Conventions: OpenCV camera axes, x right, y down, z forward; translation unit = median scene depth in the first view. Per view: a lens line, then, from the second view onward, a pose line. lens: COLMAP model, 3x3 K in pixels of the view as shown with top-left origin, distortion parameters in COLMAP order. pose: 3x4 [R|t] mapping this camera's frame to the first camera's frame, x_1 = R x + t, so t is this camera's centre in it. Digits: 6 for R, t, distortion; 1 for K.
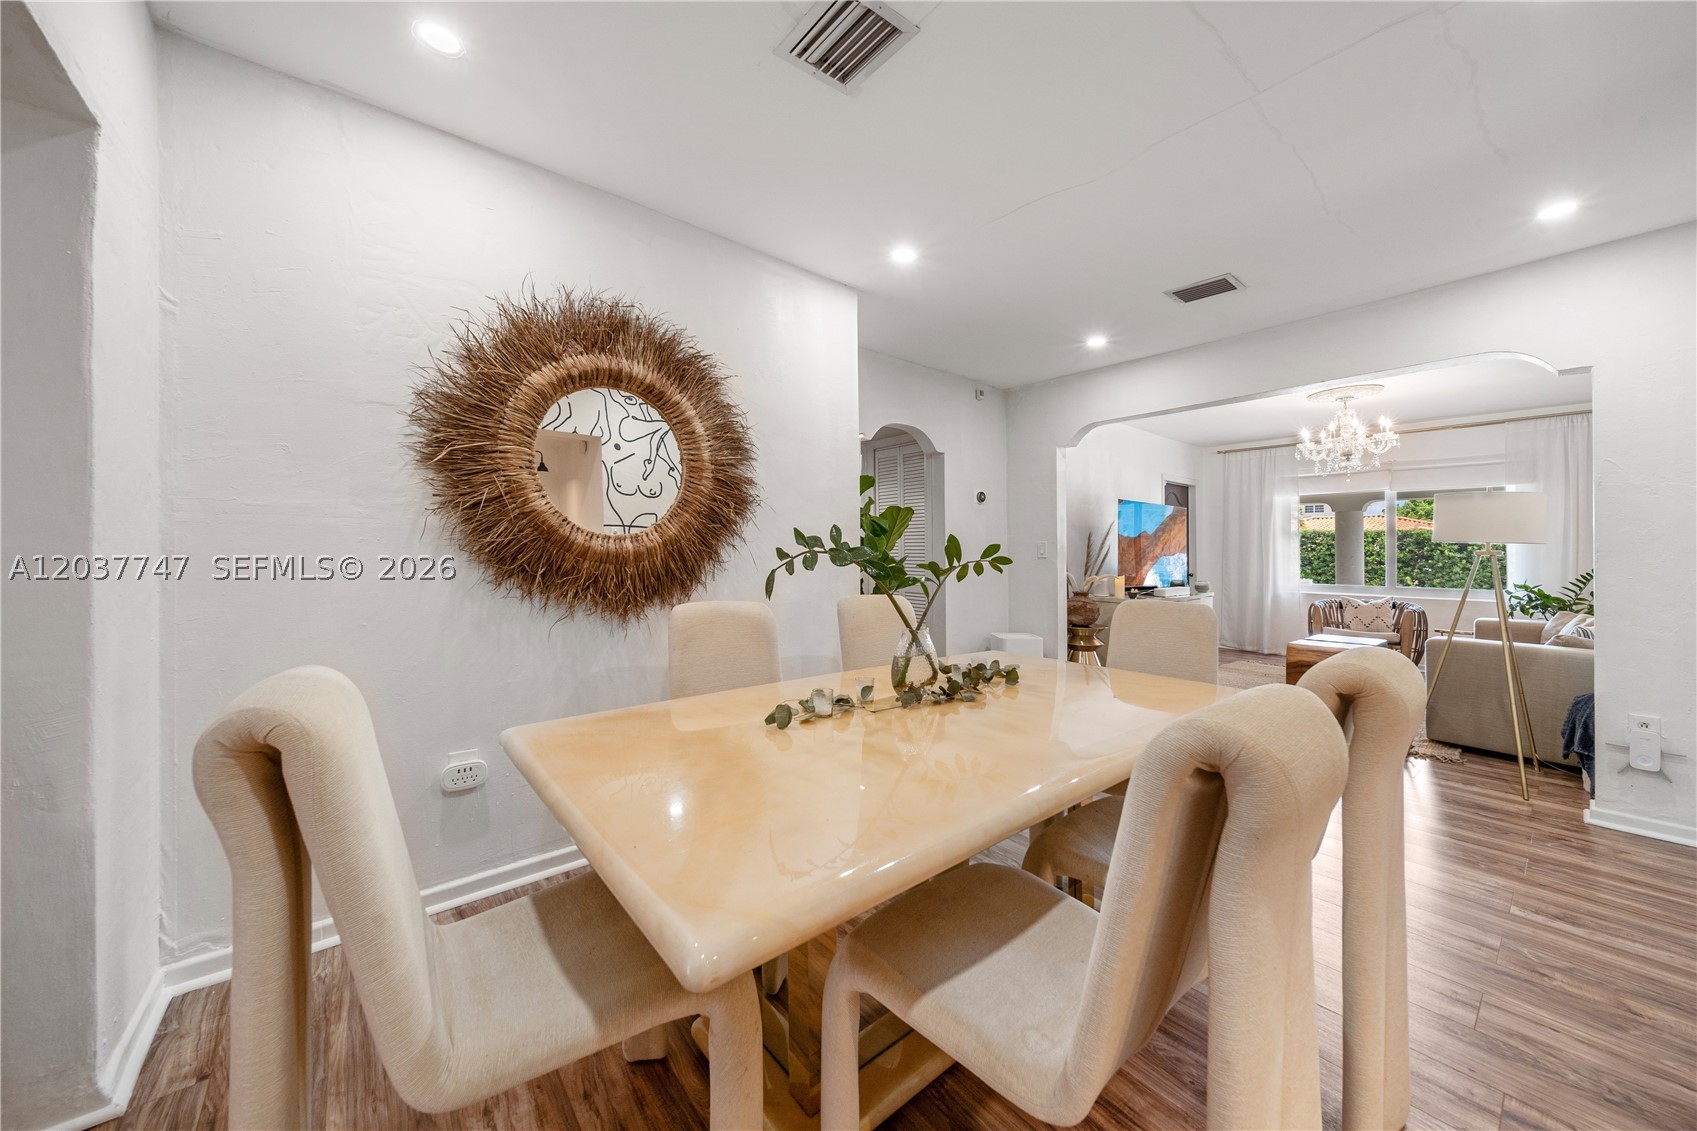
lens RADIAL K [[609.7, 0, 841.4], [0, 609.7, 554.8], [0, 0, 1]] dist [0.002752, -0.001306]
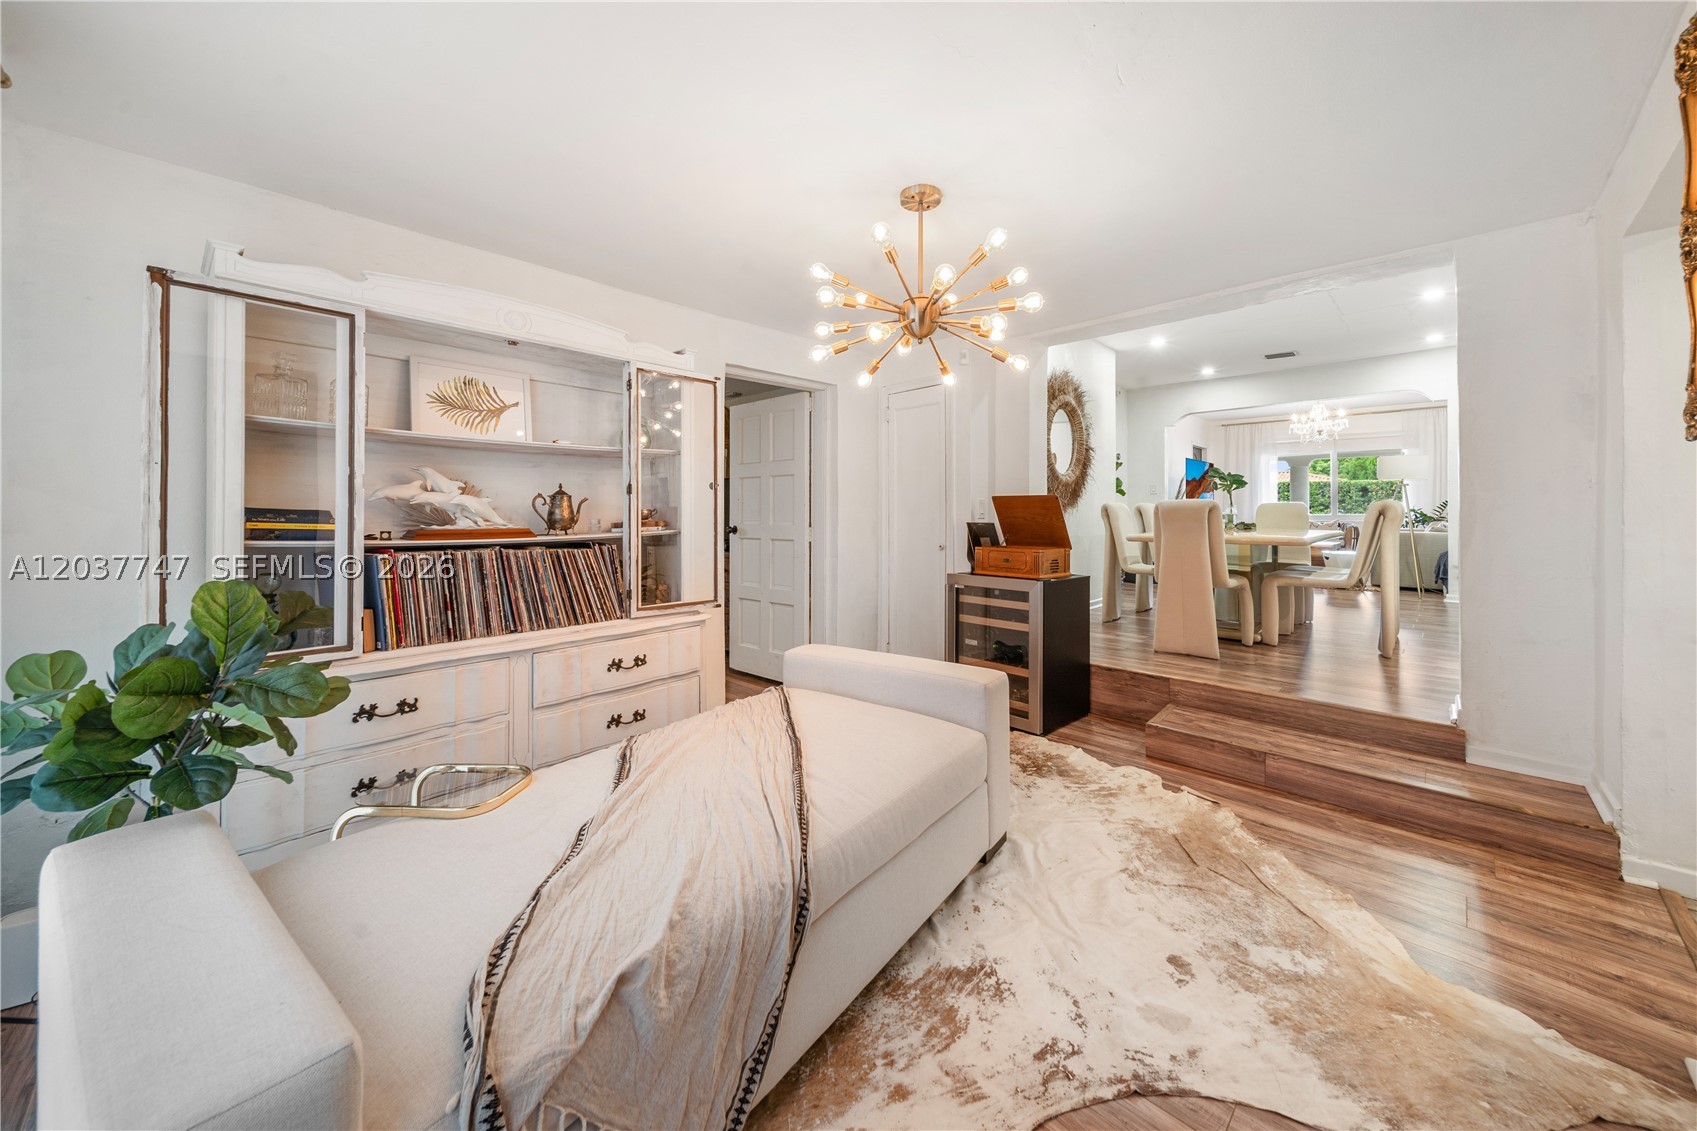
lens RADIAL K [[609.7, 0, 863.4], [0, 609.7, 518.9], [0, 0, 1]] dist [0.002752, -0.001306]
pose [[0.992431, -0.010344, 0.122367, -0.619564], [0.009093, 0.999901, 0.010784, 0.045476], [-0.122467, -0.009590, 0.992426, -0.509247]]
